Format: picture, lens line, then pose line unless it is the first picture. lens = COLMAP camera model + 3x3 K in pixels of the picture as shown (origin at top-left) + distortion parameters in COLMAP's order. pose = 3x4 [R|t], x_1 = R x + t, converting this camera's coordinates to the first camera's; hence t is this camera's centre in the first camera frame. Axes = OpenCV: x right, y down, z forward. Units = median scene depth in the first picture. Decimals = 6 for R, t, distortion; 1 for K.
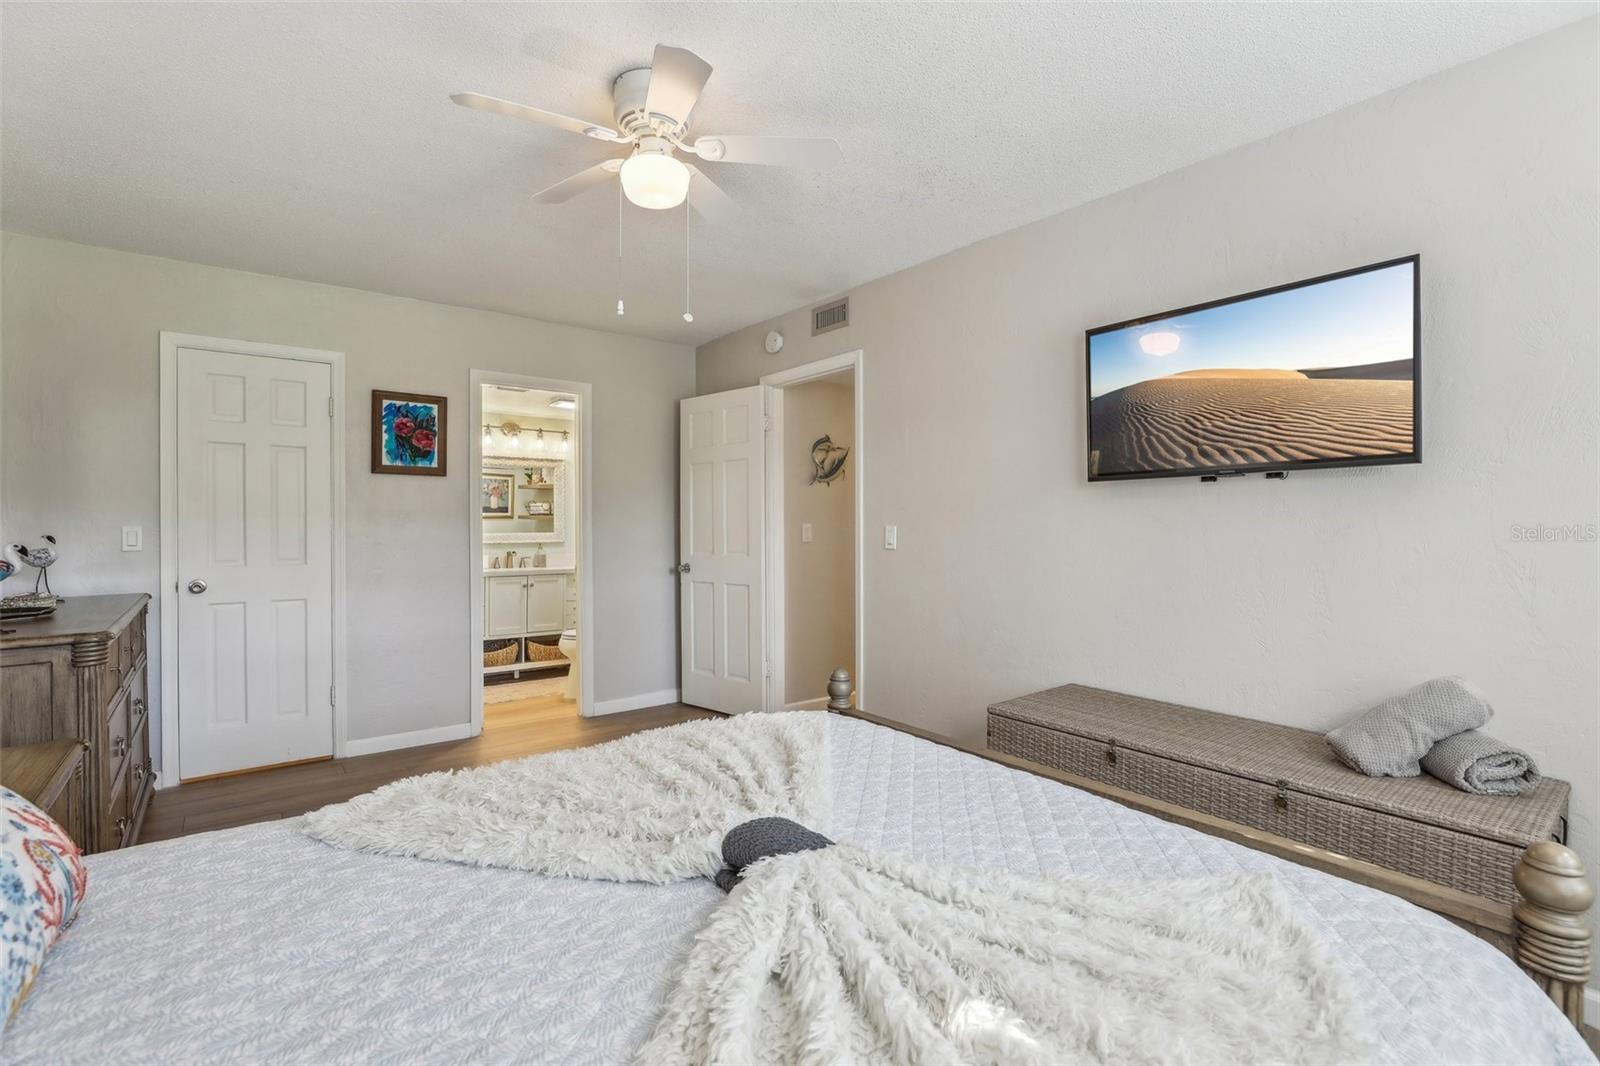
lens RADIAL K [[727.9, 0, 799.4], [0, 727.9, 528.1], [0, 0, 1]] dist [-0.025927, 0.010802]
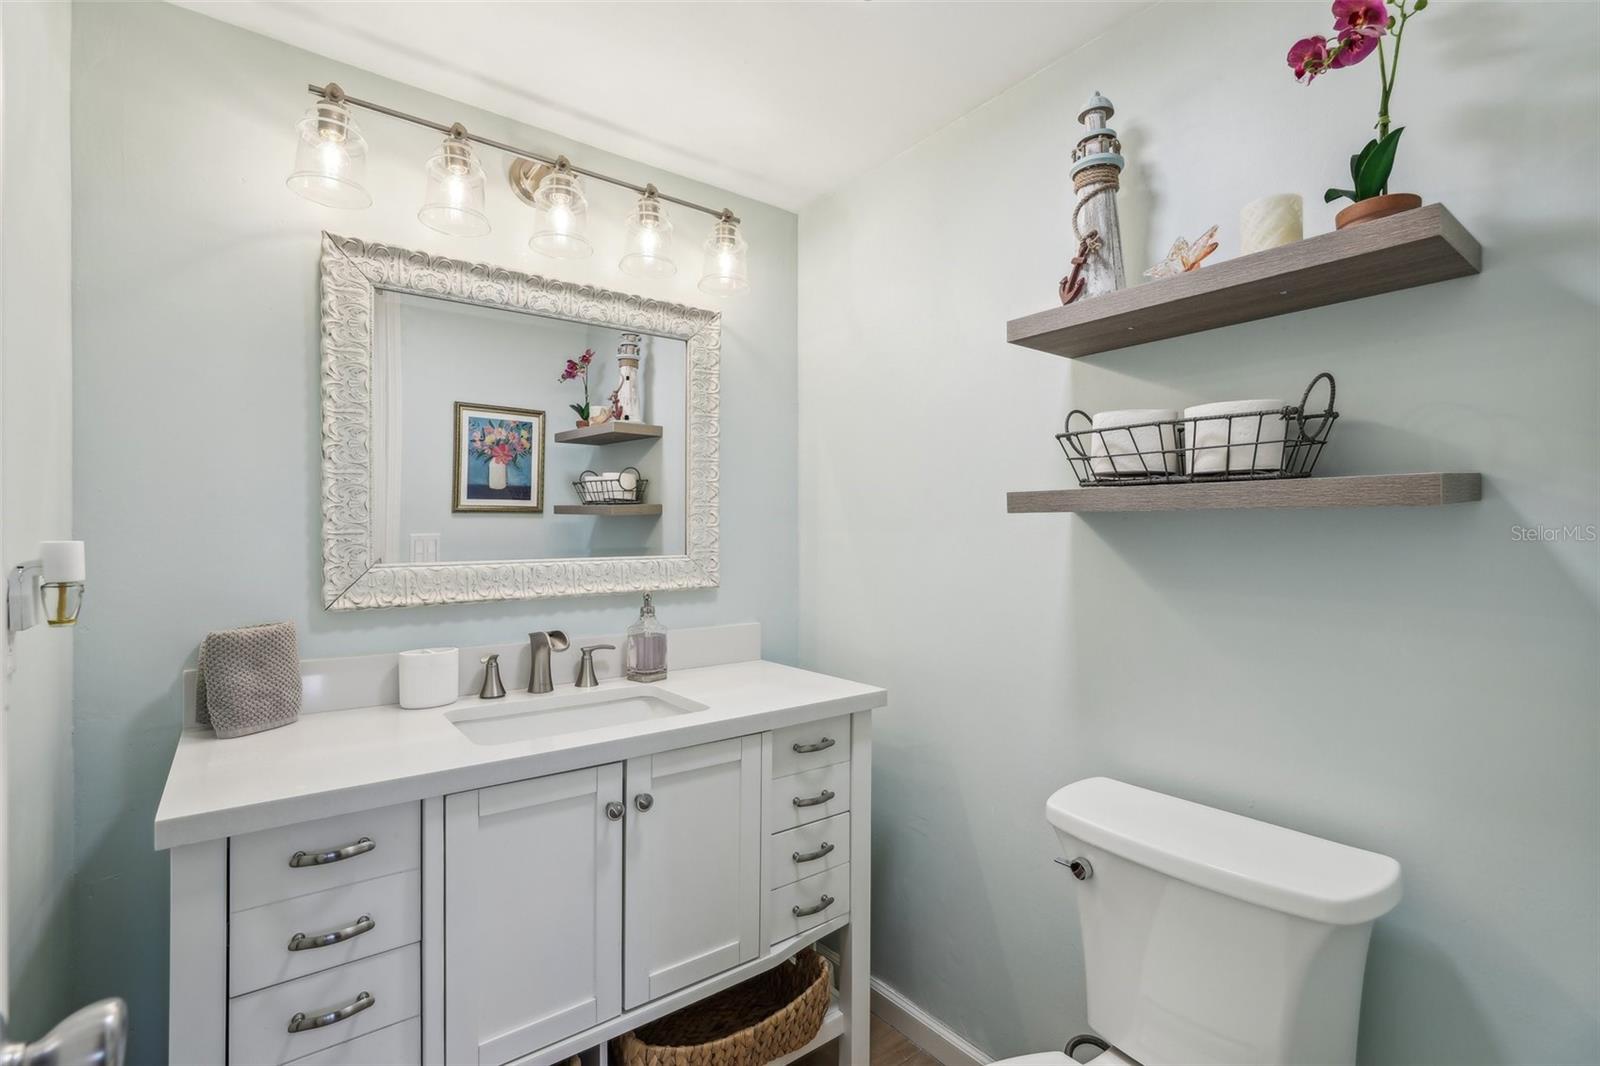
lens RADIAL K [[727.9, 0, 802.6], [0, 727.9, 531.4], [0, 0, 1]] dist [-0.025927, 0.010802]
pose [[0.999837, 0.004570, -0.017486, -0.240734], [-0.004625, 0.999984, -0.003111, -0.002111], [0.017472, 0.003191, 0.999842, 0.592562]]
